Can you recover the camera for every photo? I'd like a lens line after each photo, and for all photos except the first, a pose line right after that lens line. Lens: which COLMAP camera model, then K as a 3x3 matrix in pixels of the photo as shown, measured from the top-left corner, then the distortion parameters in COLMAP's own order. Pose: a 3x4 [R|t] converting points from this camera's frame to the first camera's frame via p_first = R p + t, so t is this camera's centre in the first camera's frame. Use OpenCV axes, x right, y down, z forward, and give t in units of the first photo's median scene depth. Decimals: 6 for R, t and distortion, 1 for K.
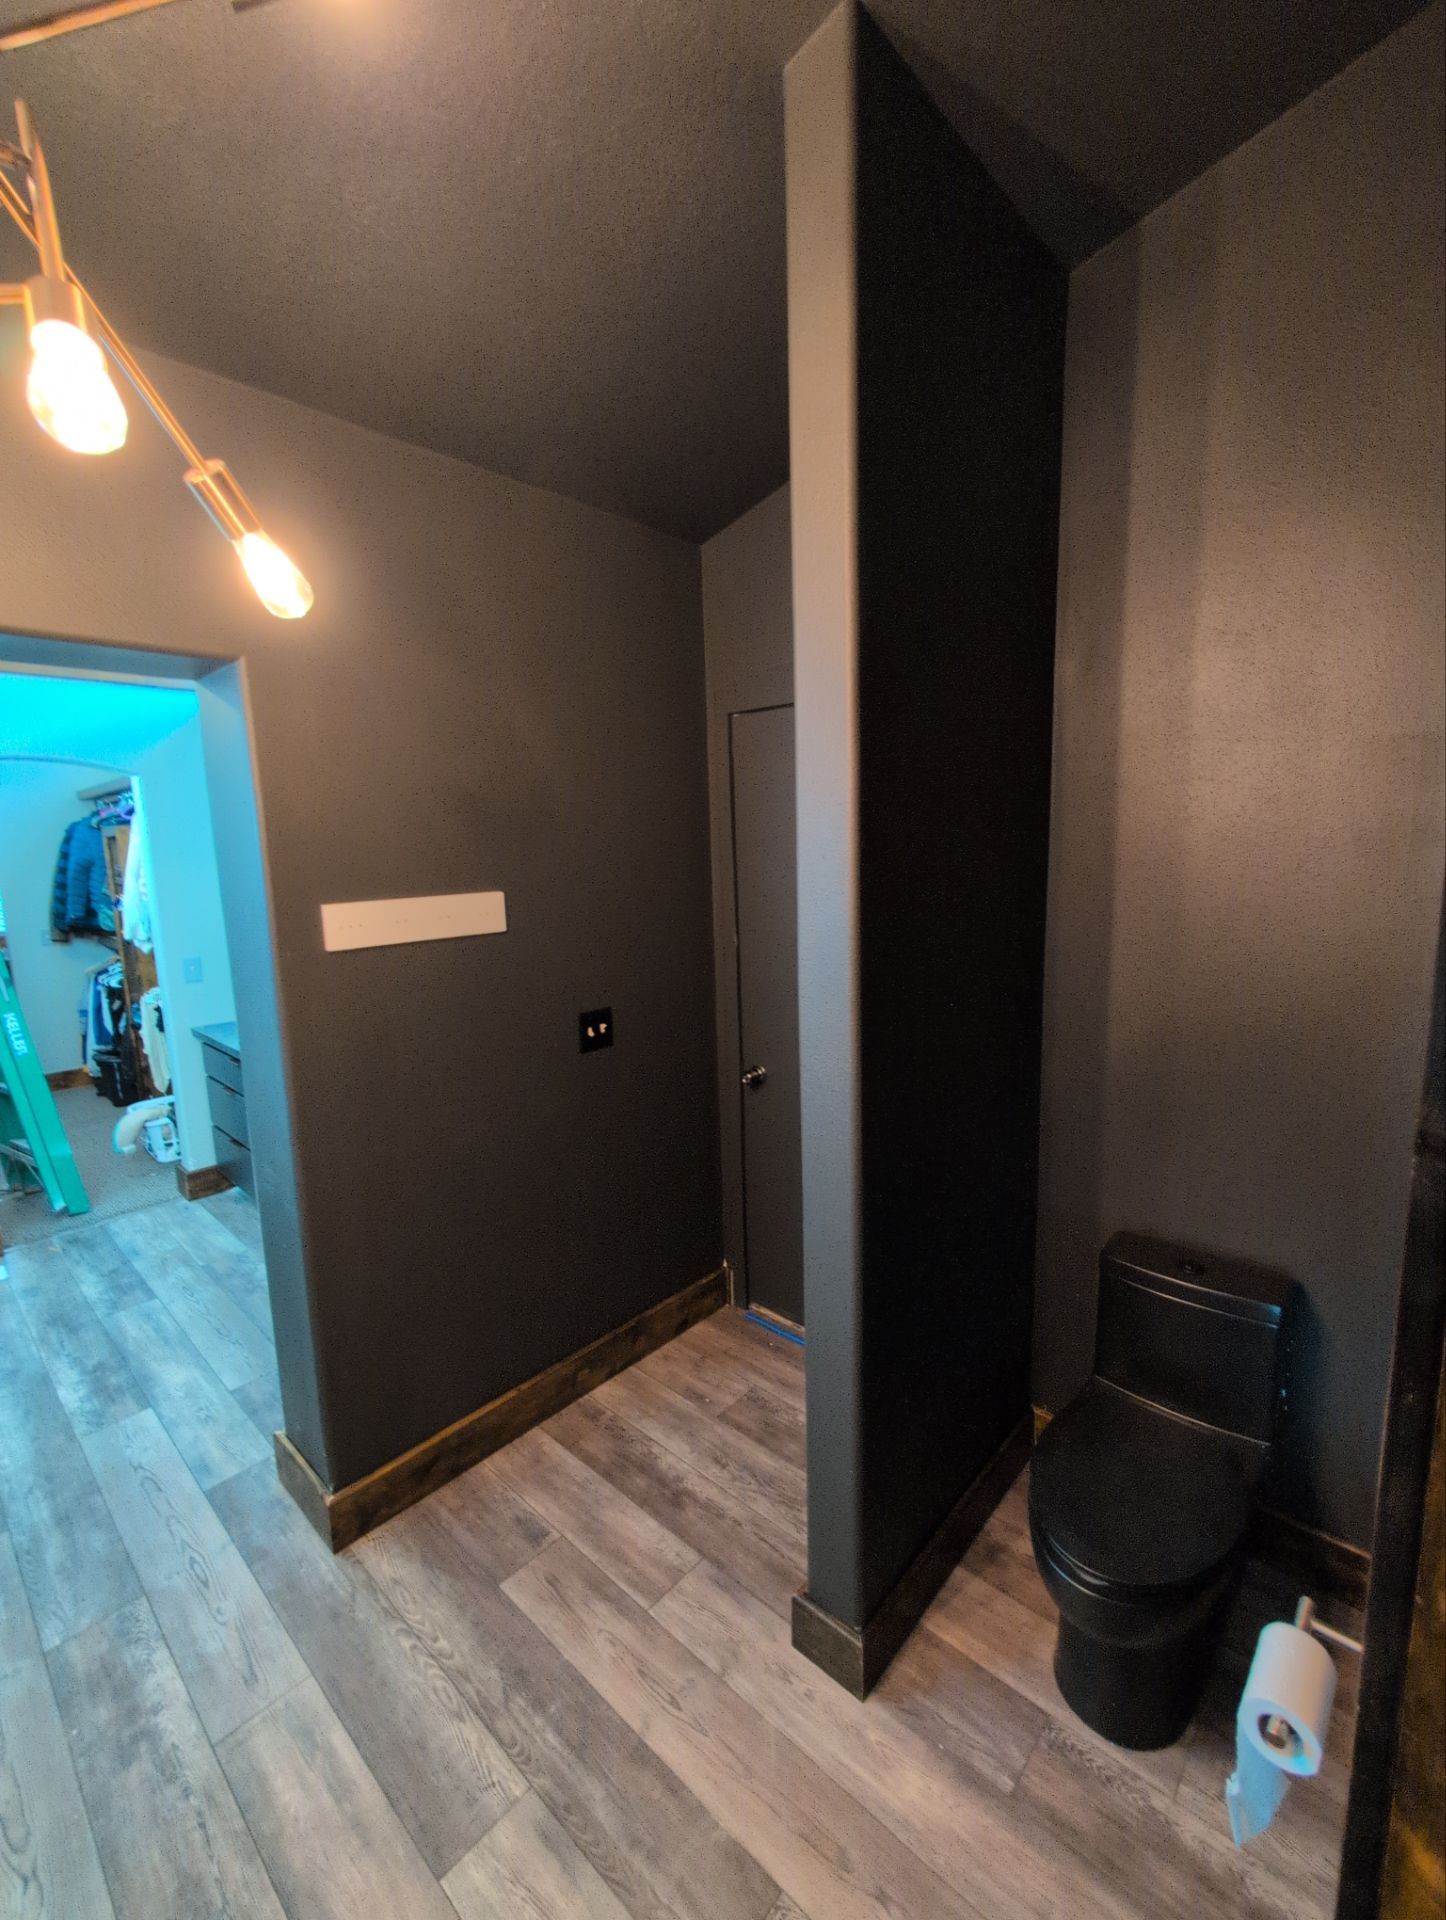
lens RADIAL K [[816.2, 0, 738.1], [0, 816.2, 960.0], [0, 0, 1]] dist [-0.000741, -0.000513]
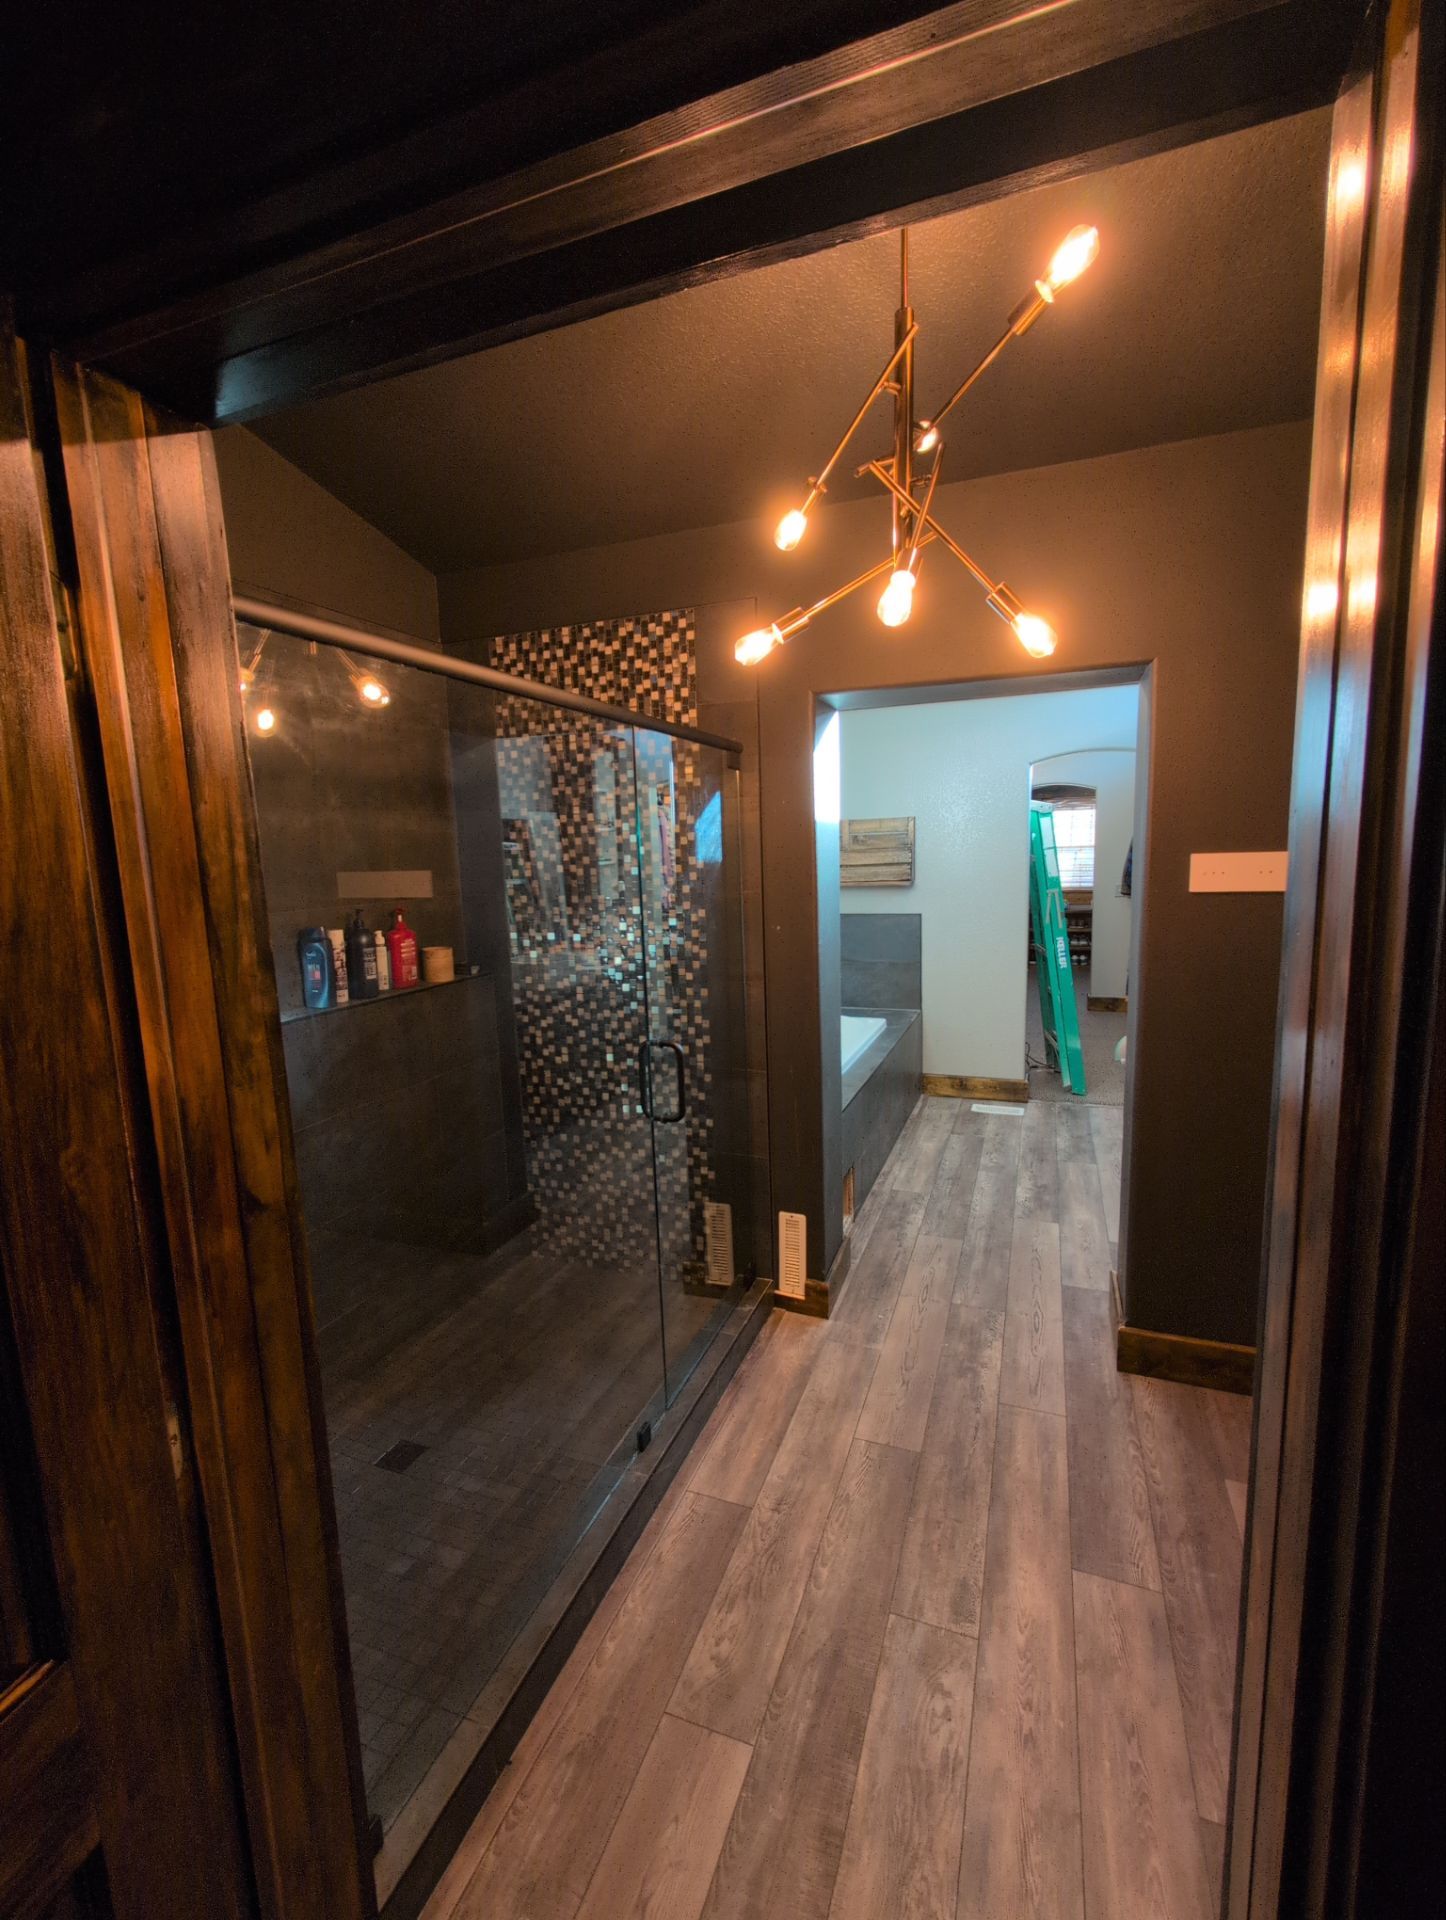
lens RADIAL K [[816.2, 0, 731.4], [0, 816.2, 962.2], [0, 0, 1]] dist [-0.000741, -0.000513]
pose [[0.359885, 0.143535, -0.921890, 0.203666], [-0.114894, 0.987393, 0.108881, 0.020071], [0.925895, 0.066734, 0.371839, -0.036533]]
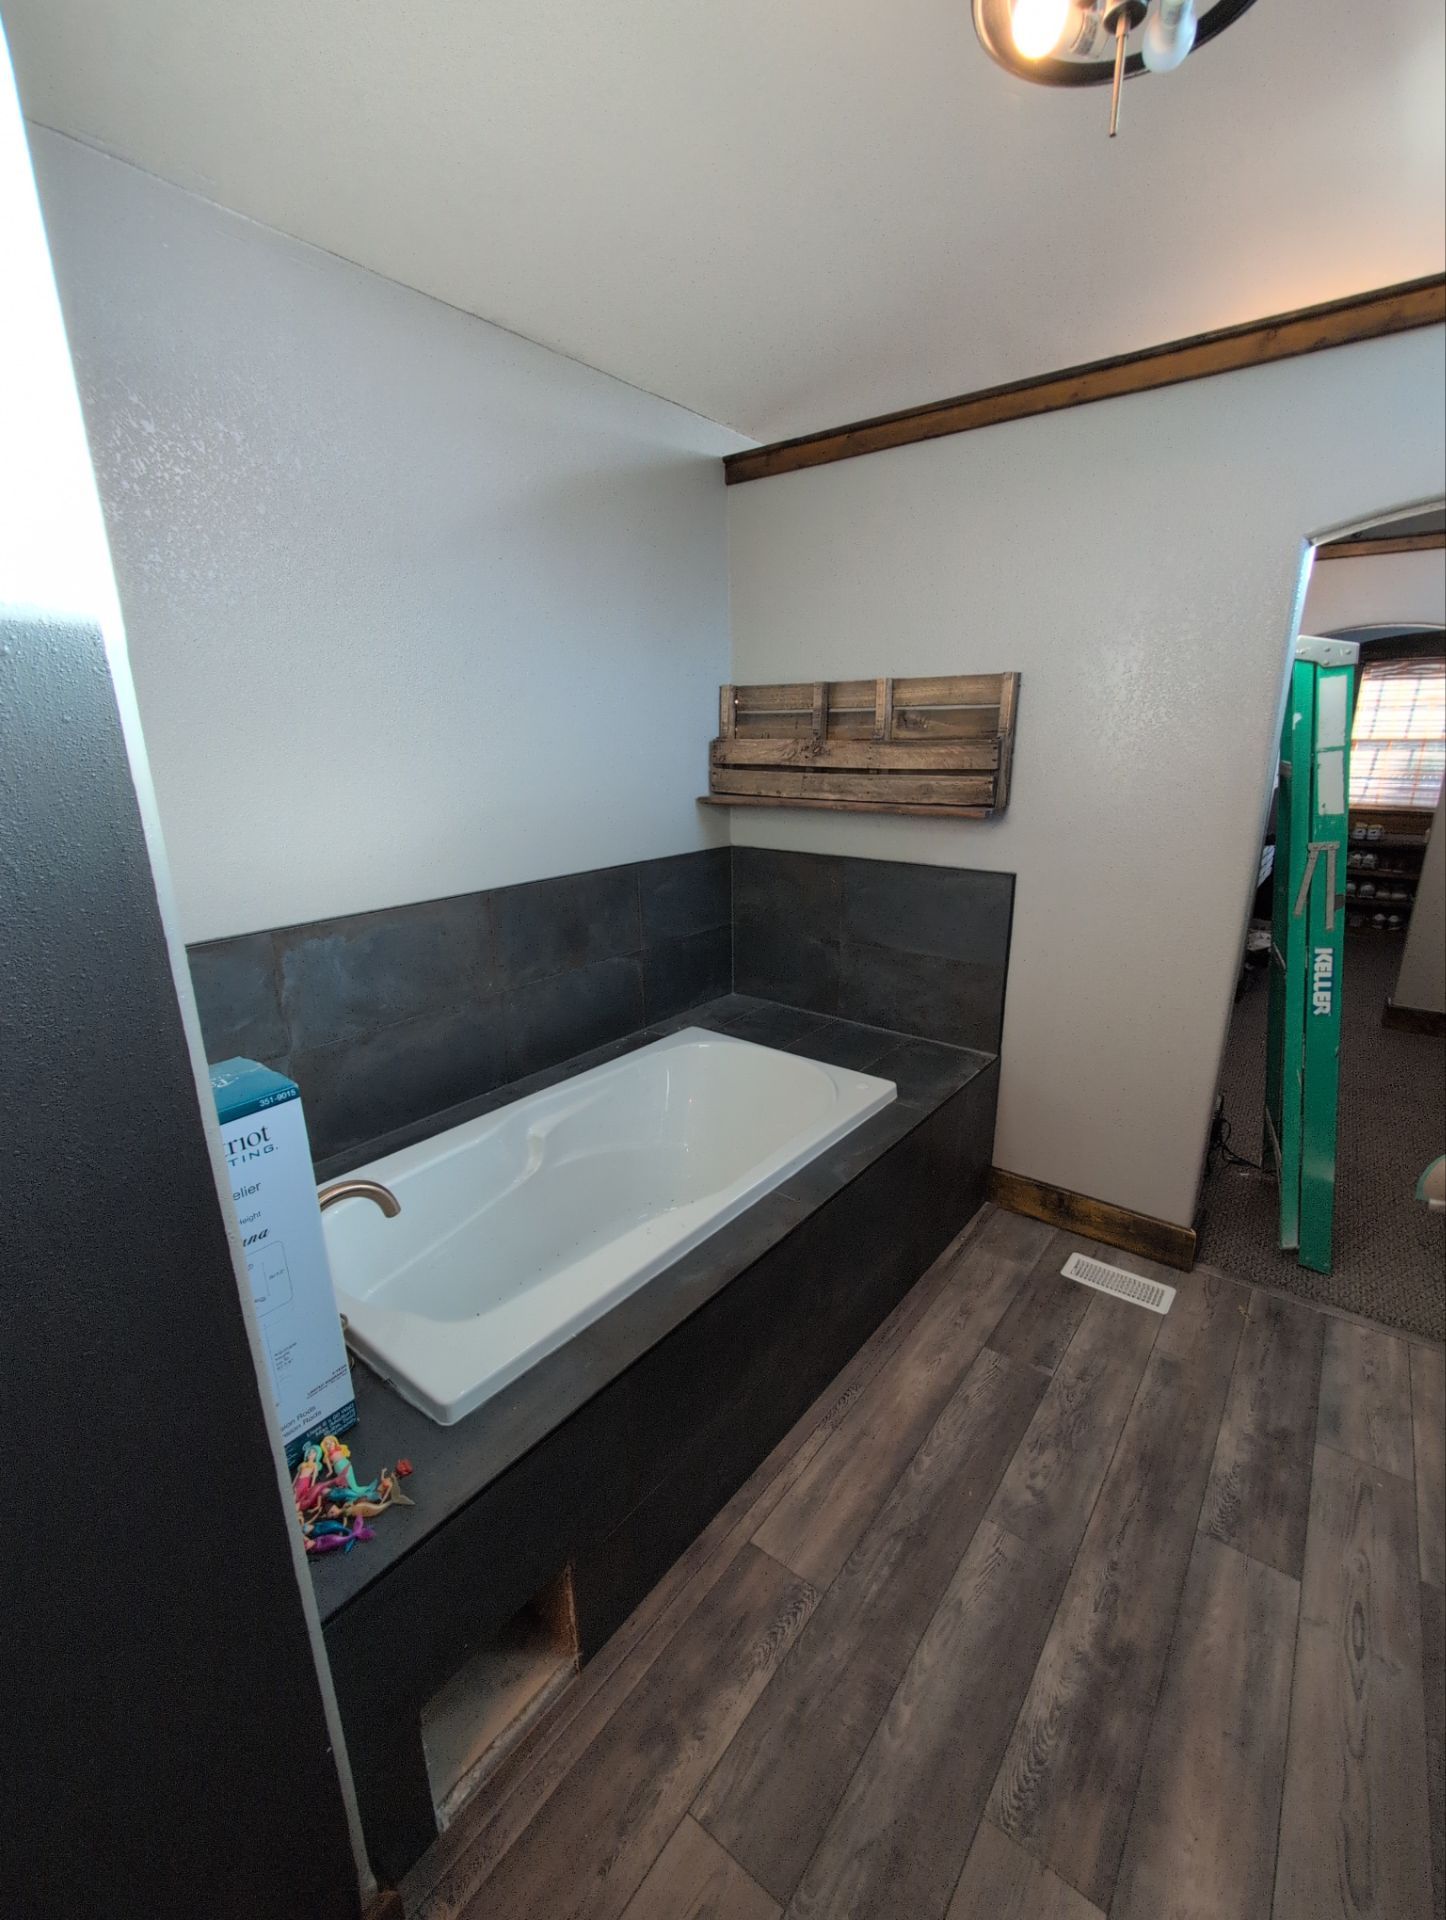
lens RADIAL K [[816.2, 0, 720.2], [0, 816.2, 964.1], [0, 0, 1]] dist [-0.000741, -0.000513]
pose [[0.072139, 0.302149, -0.950527, -0.328853], [-0.136947, 0.946985, 0.290630, -0.046145], [0.987948, 0.109206, 0.109693, 0.481622]]
